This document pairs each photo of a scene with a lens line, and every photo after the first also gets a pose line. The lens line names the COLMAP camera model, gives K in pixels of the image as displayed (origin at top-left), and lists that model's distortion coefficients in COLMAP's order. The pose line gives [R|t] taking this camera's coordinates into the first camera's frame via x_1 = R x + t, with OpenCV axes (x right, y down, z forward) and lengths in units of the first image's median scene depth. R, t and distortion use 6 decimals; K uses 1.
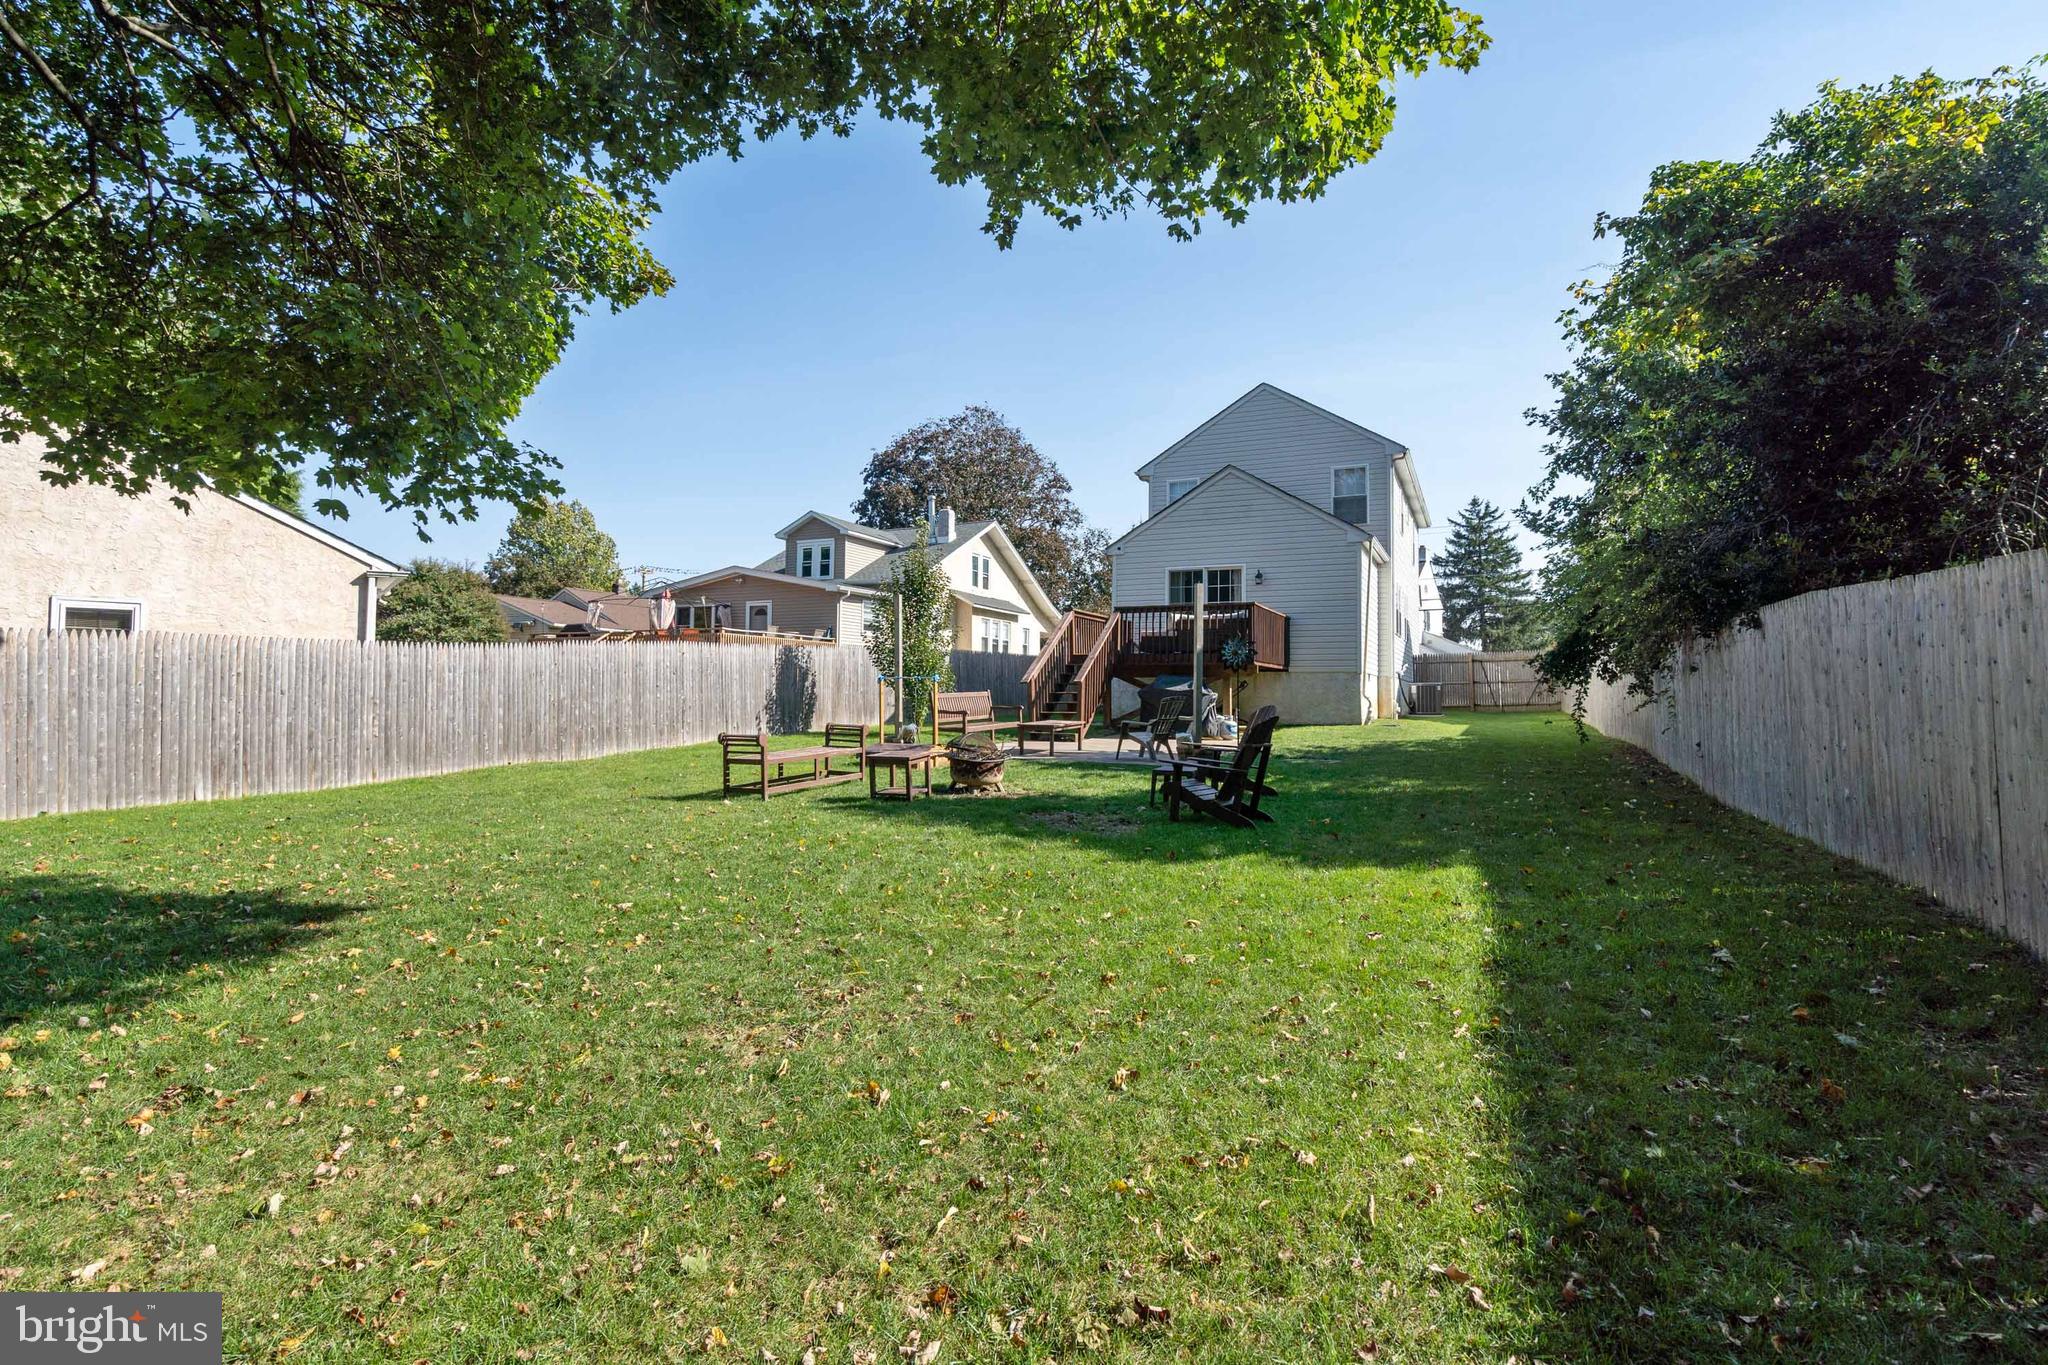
lens RADIAL K [[932.1, 0, 1023.7], [0, 932.1, 677.8], [0, 0, 1]] dist [0.000473, 0.000507]
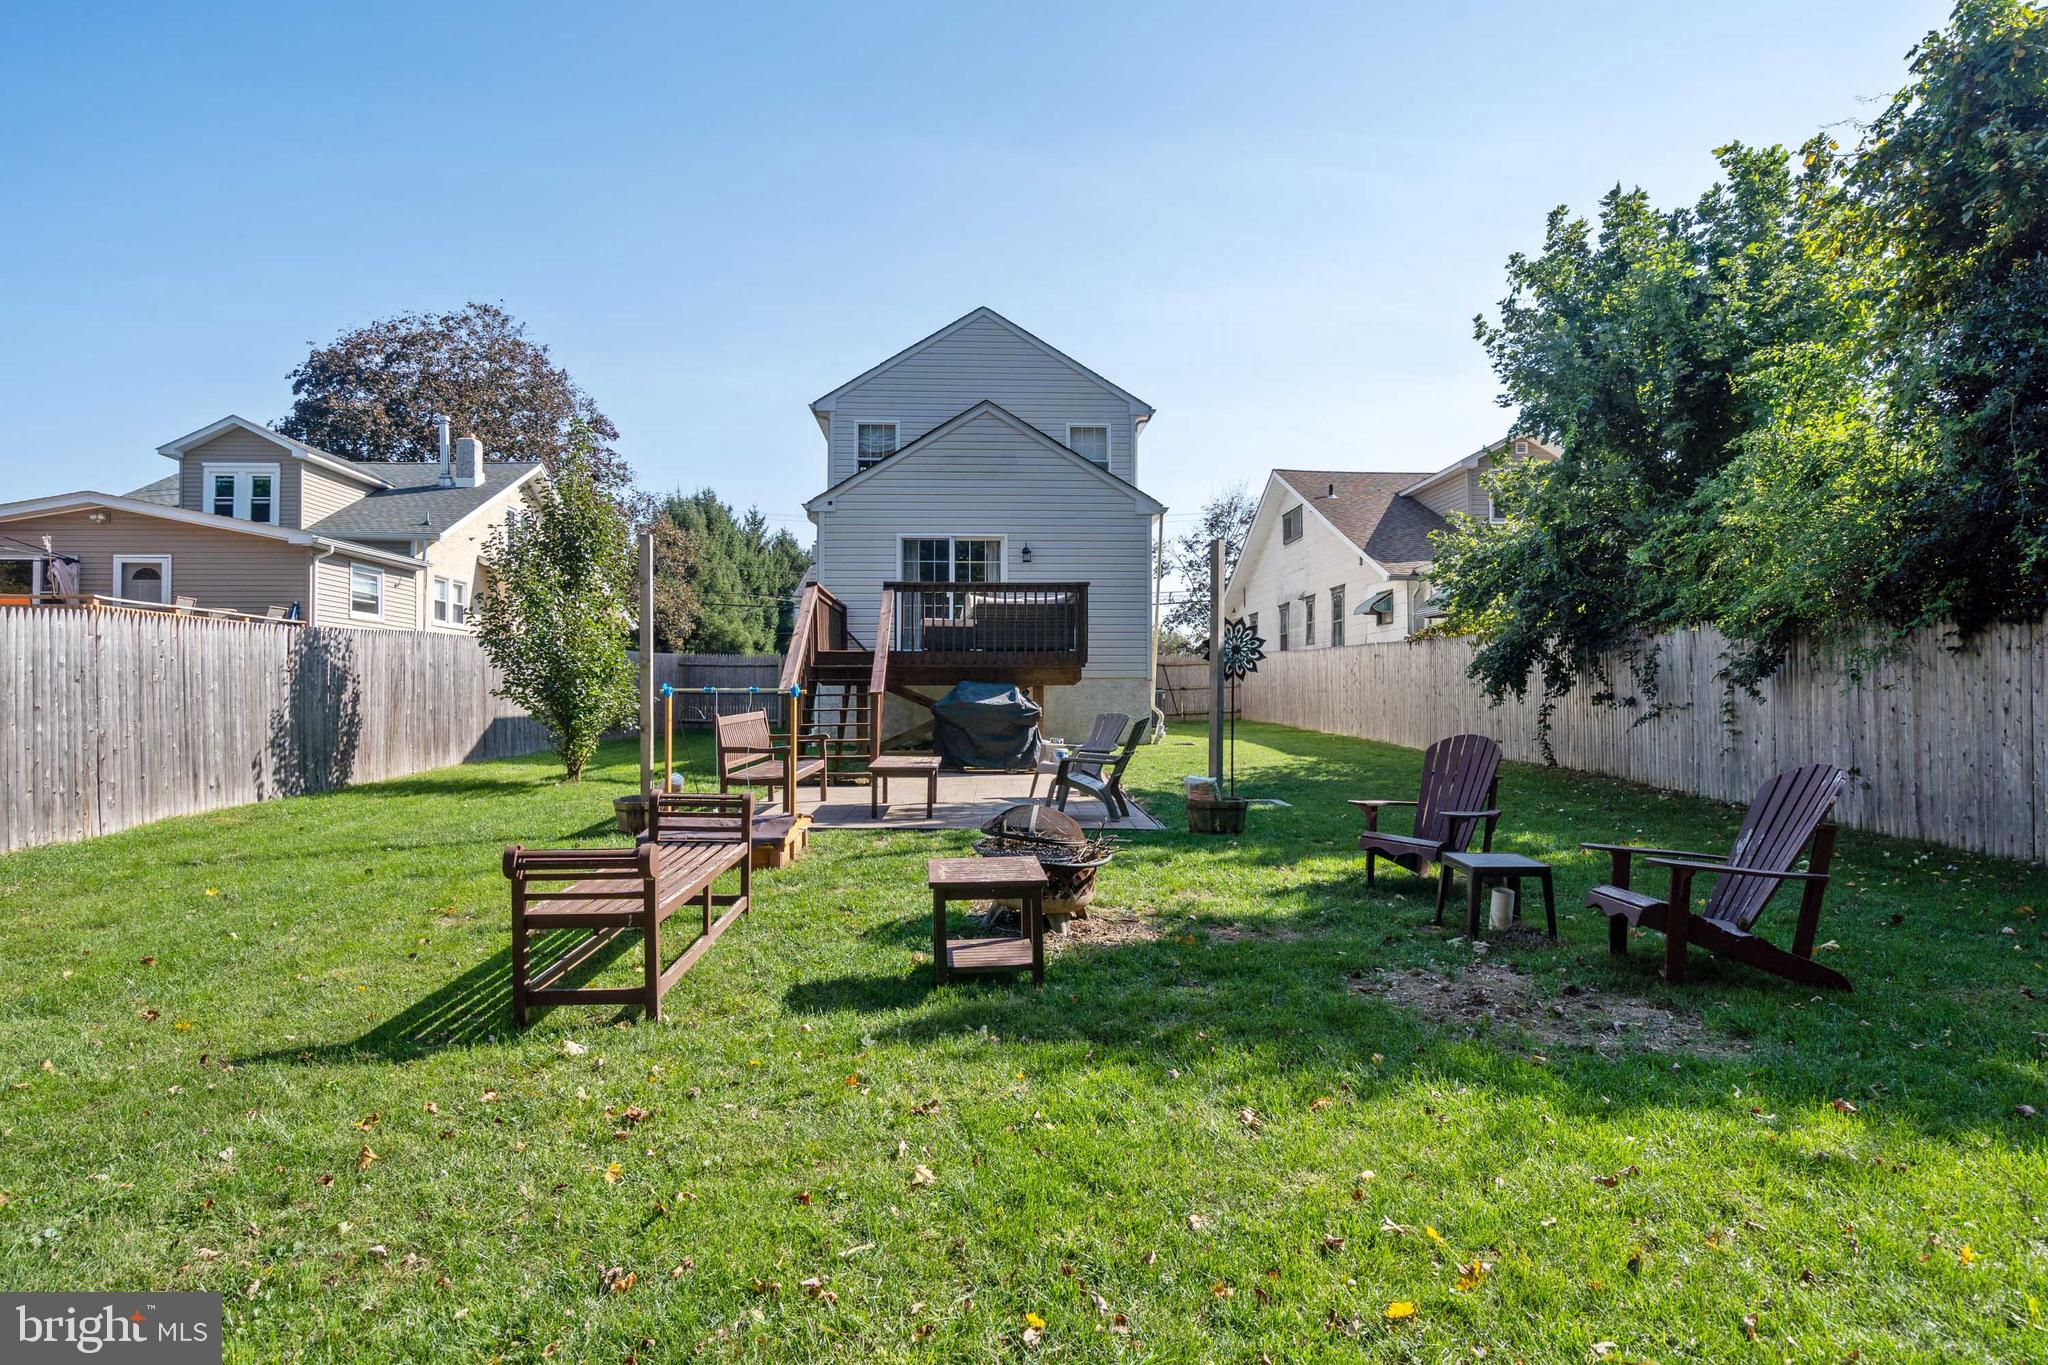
lens RADIAL K [[1047.0, 0, 990.2], [0, 1047.0, 693.8], [0, 0, 1]] dist [0.023144, 0.000752]
pose [[0.897963, -0.006024, 0.440030, -0.098974], [0.000759, 0.999926, 0.012139, -0.002045], [-0.440071, -0.010566, 0.897901, 0.159286]]
